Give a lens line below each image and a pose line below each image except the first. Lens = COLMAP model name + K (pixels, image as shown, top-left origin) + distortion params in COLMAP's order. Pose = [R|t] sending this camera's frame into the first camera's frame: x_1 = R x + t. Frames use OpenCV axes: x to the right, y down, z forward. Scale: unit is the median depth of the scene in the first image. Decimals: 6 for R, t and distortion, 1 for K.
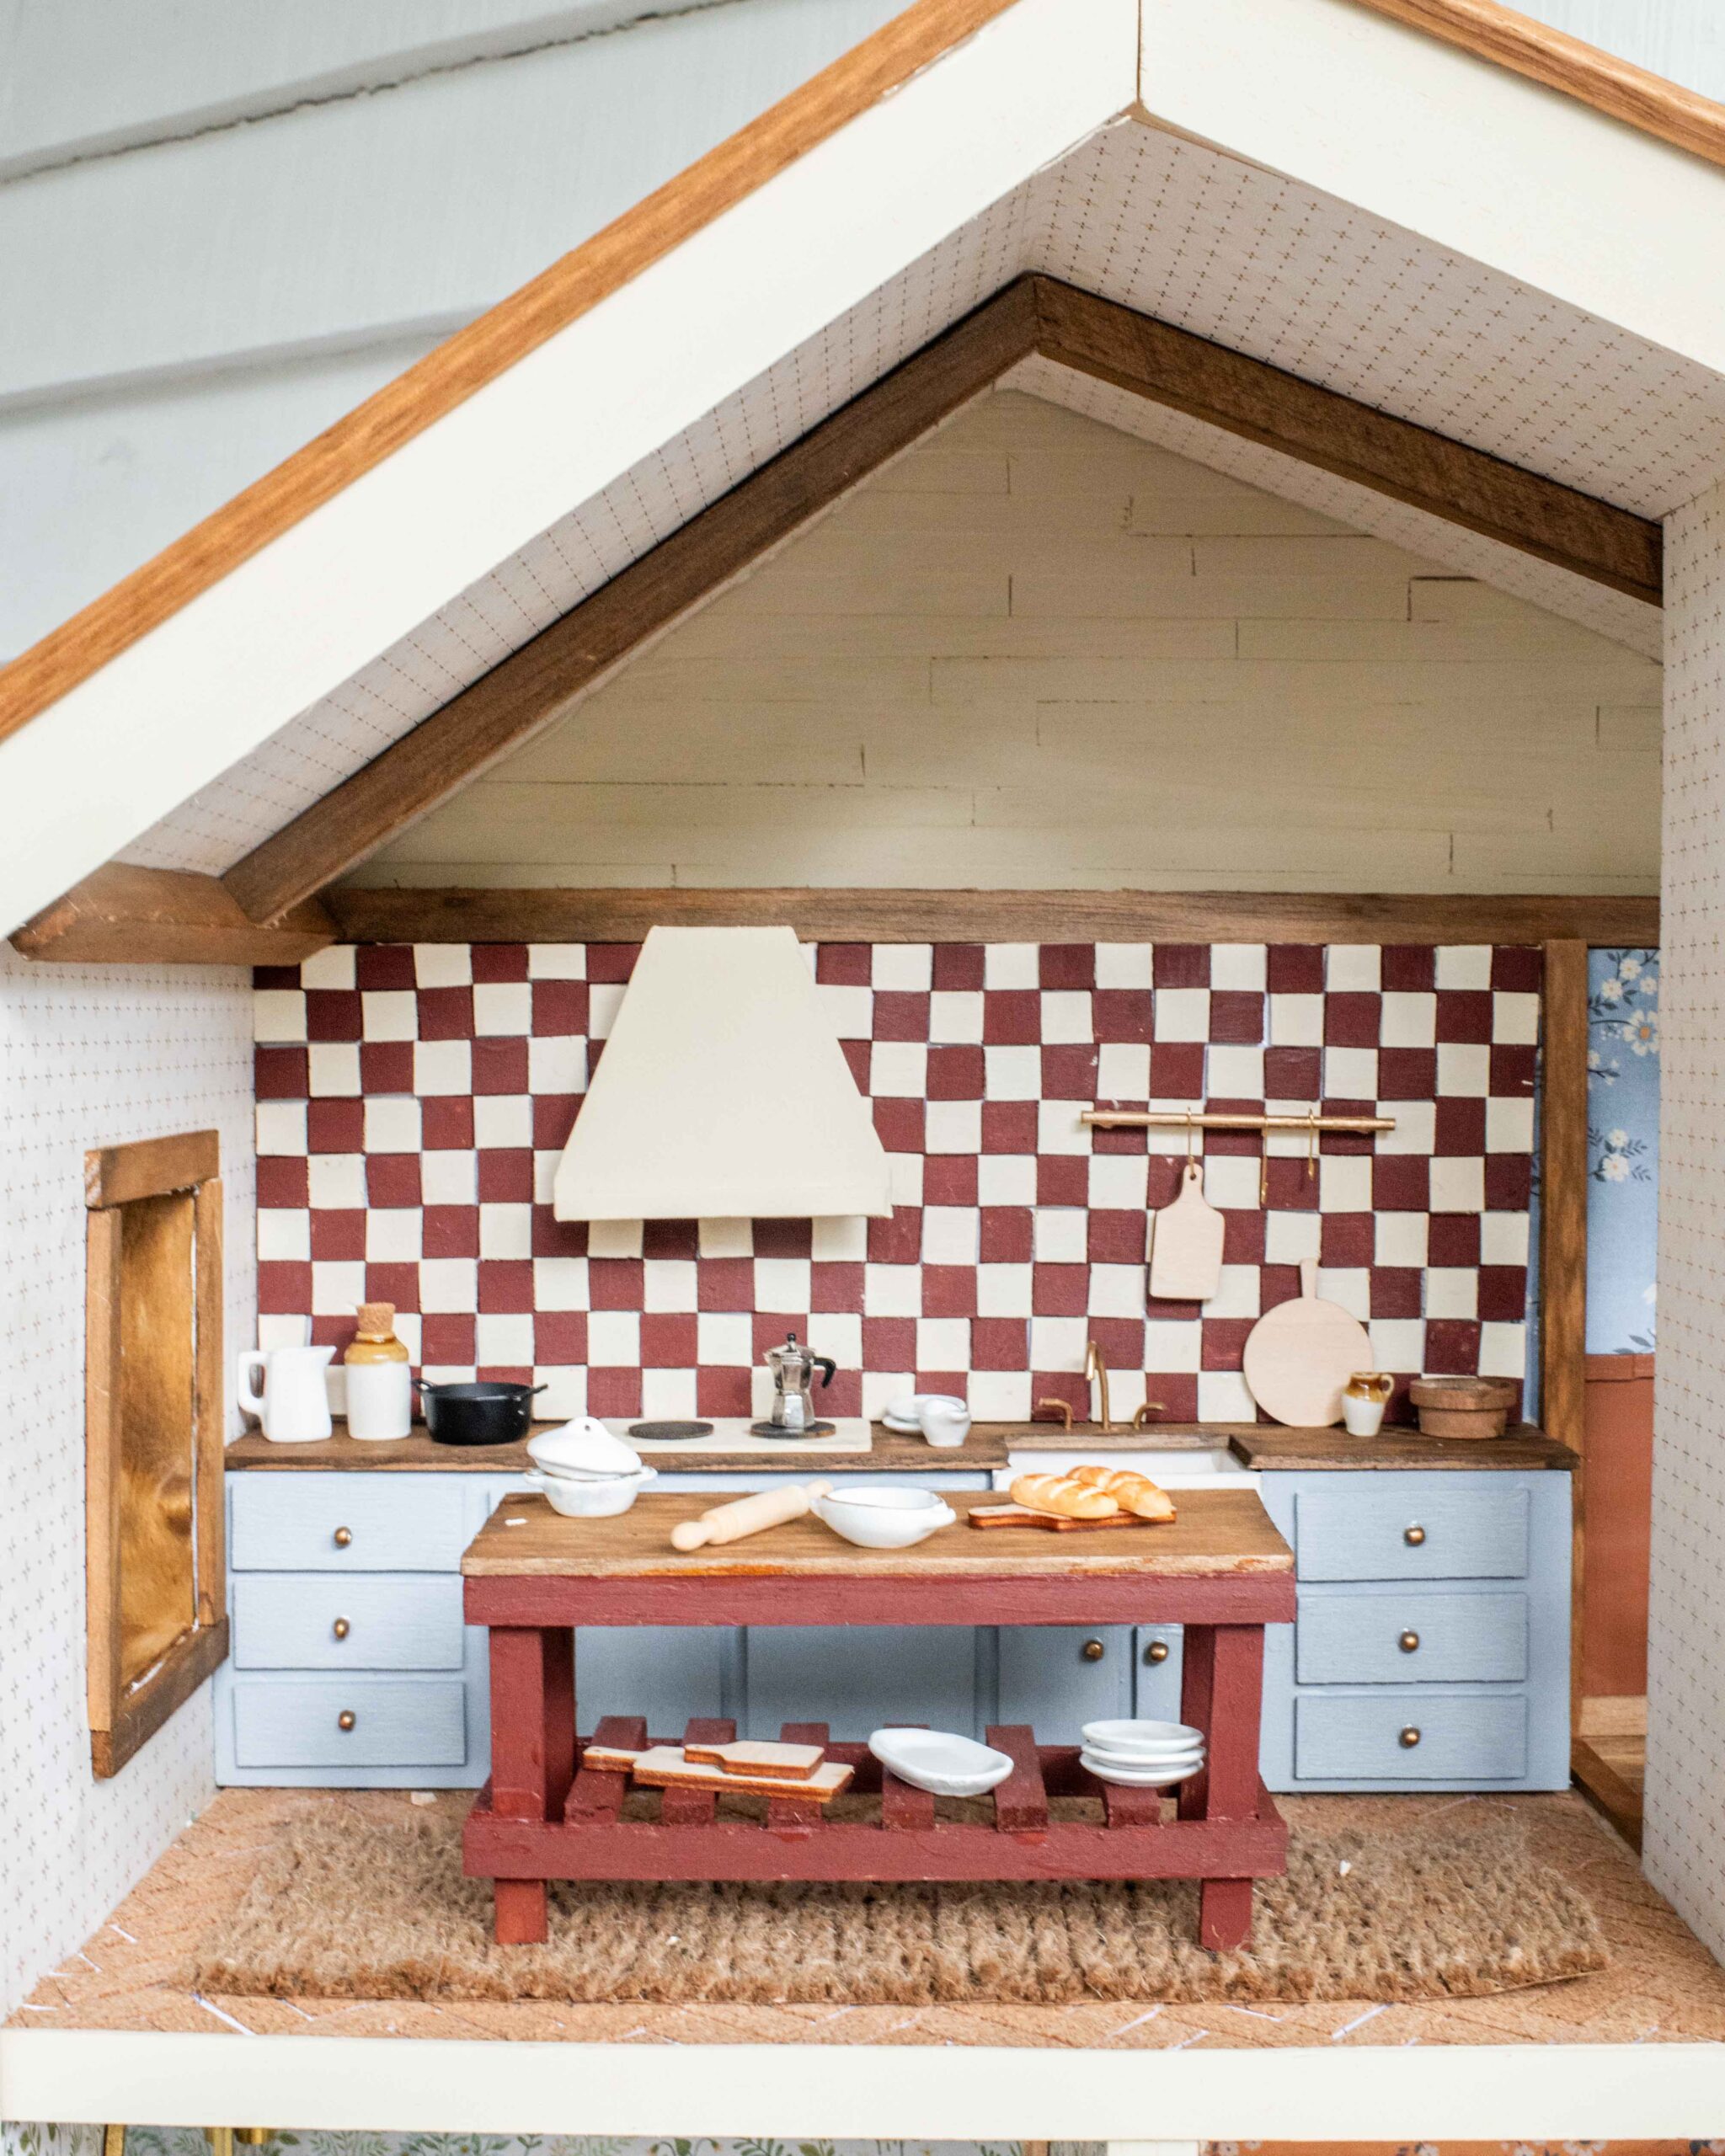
lens RADIAL K [[2675.3, 0, 860.9], [0, 2675.3, 1091.7], [0, 0, 1]] dist [-0.107460, 0.000000]
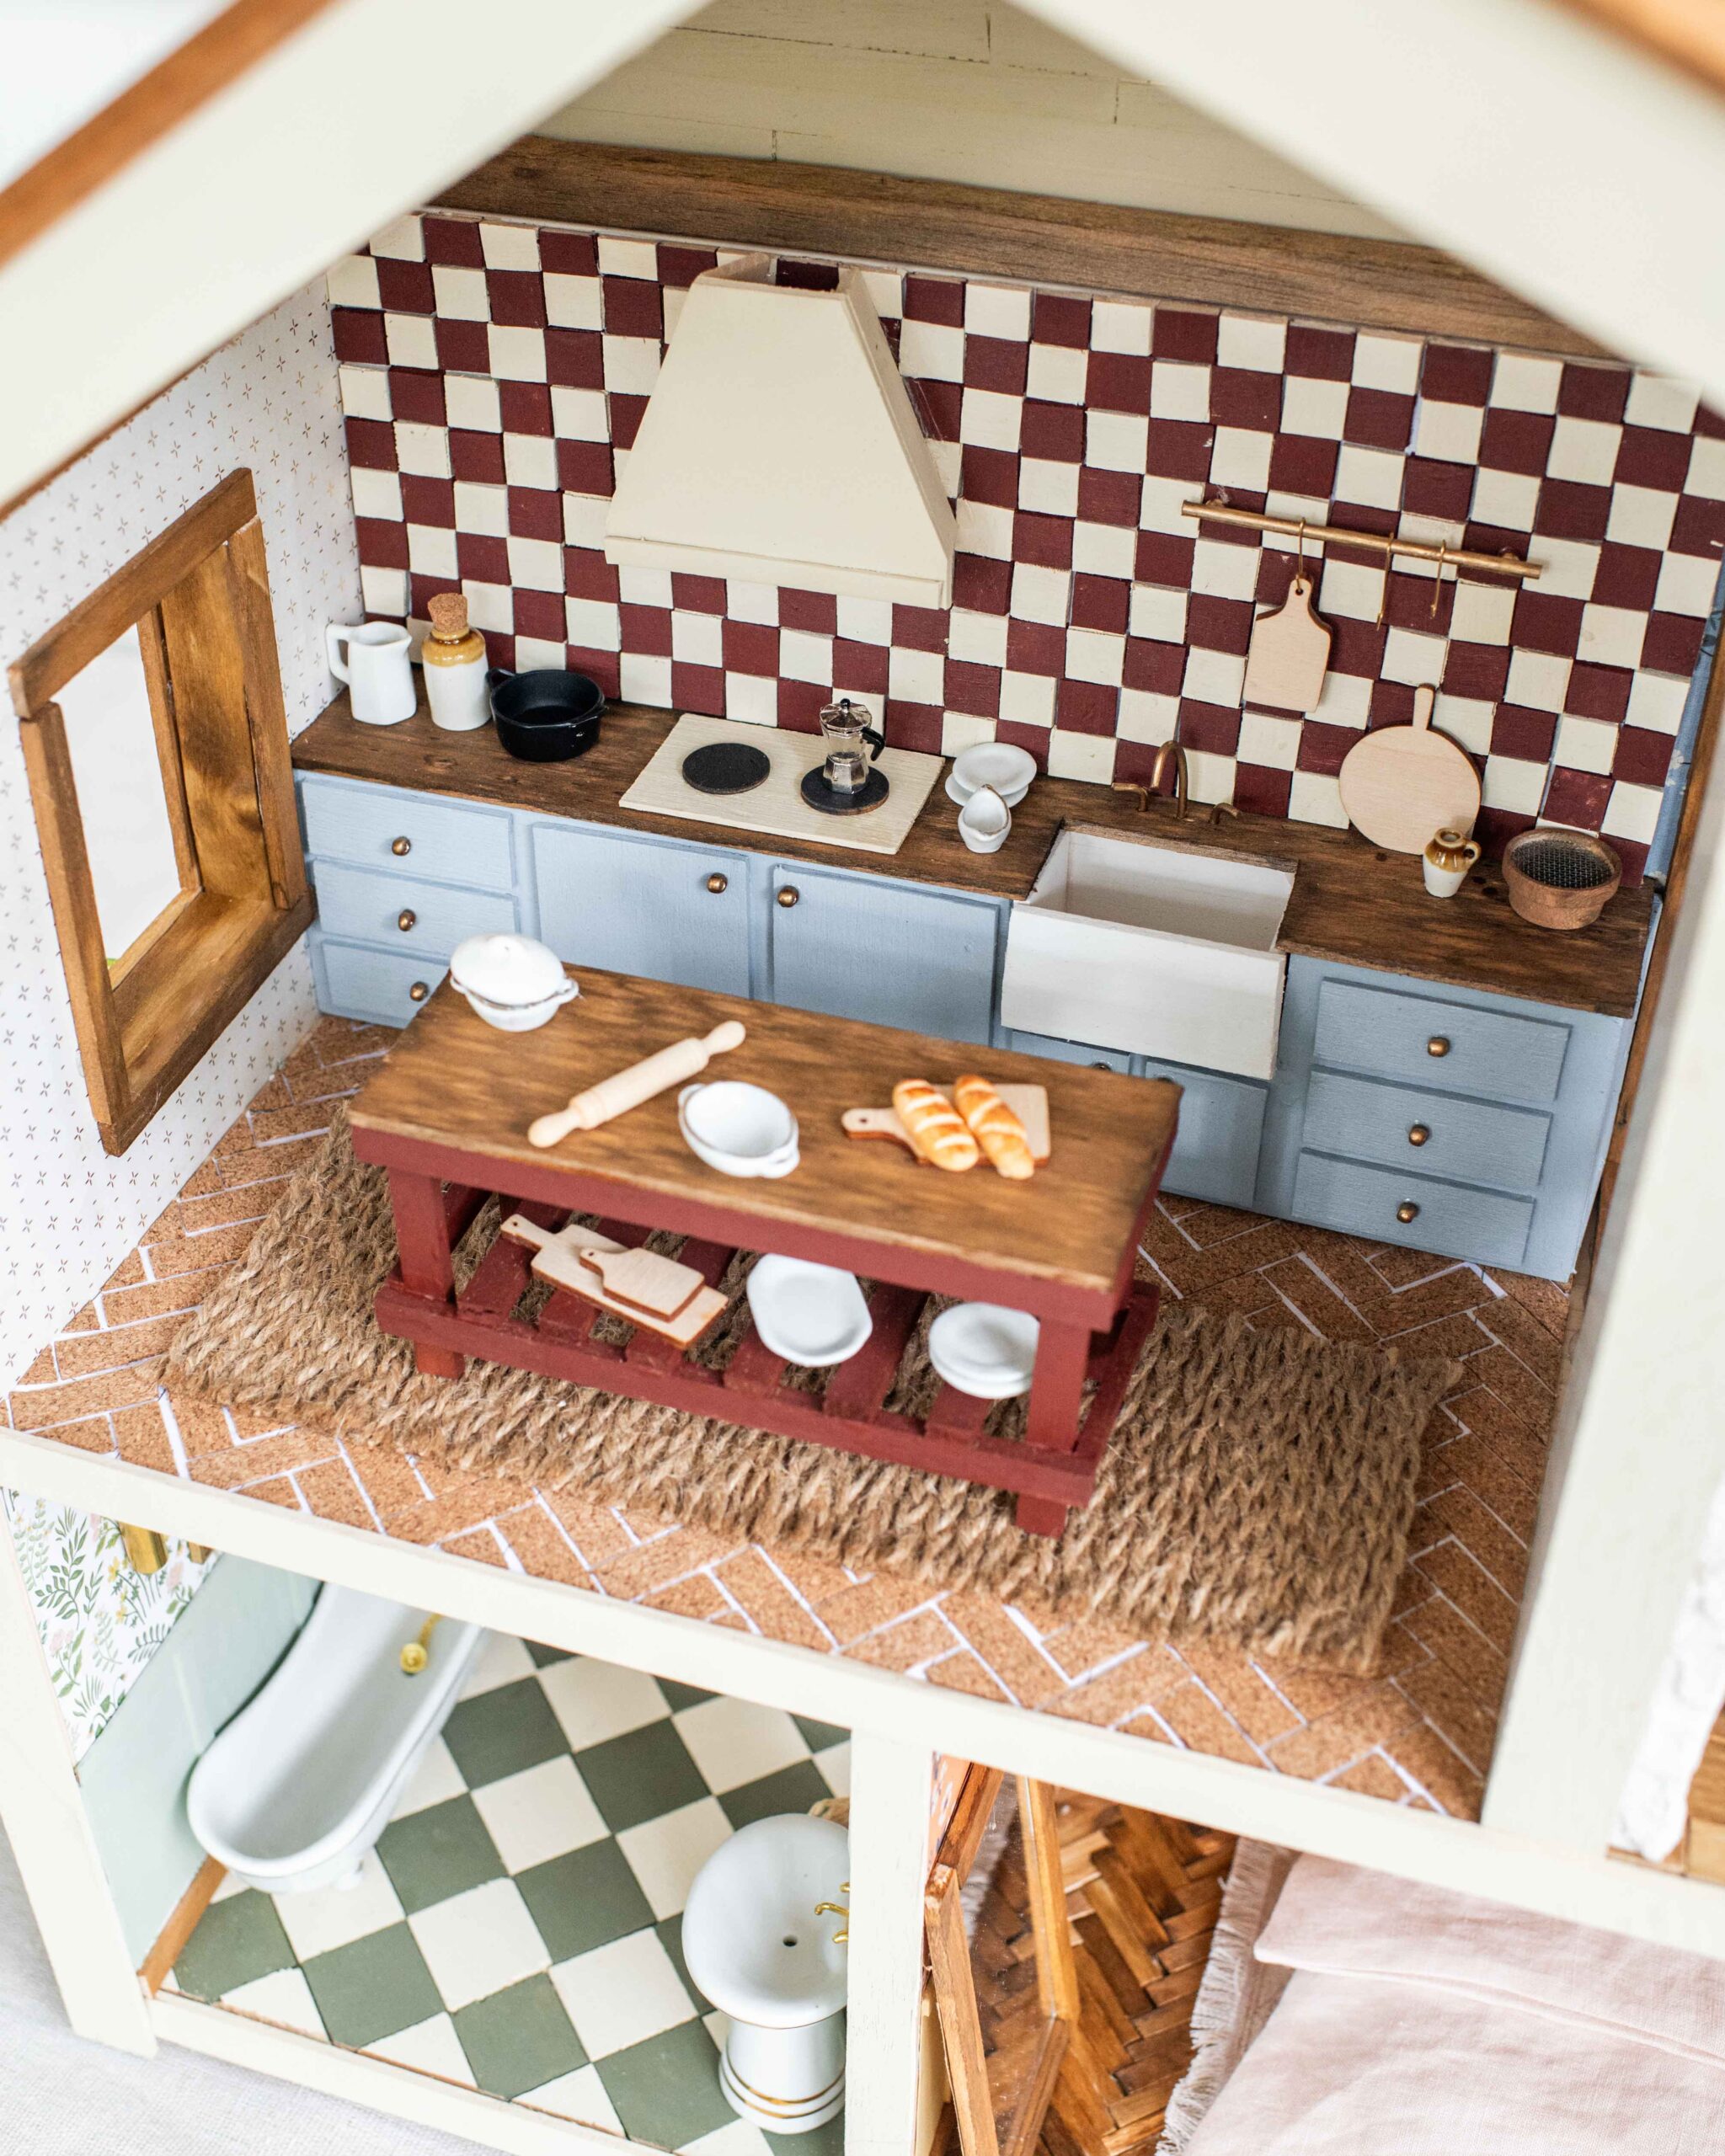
lens RADIAL K [[2675.3, 0, 924.3], [0, 2675.3, 956.3], [0, 0, 1]] dist [-0.107460, 0.000000]
pose [[0.950398, 0.192066, -0.244649, 0.242470], [-0.006427, 0.798524, 0.601929, -0.396141], [0.310969, -0.570500, 0.760150, 0.223219]]
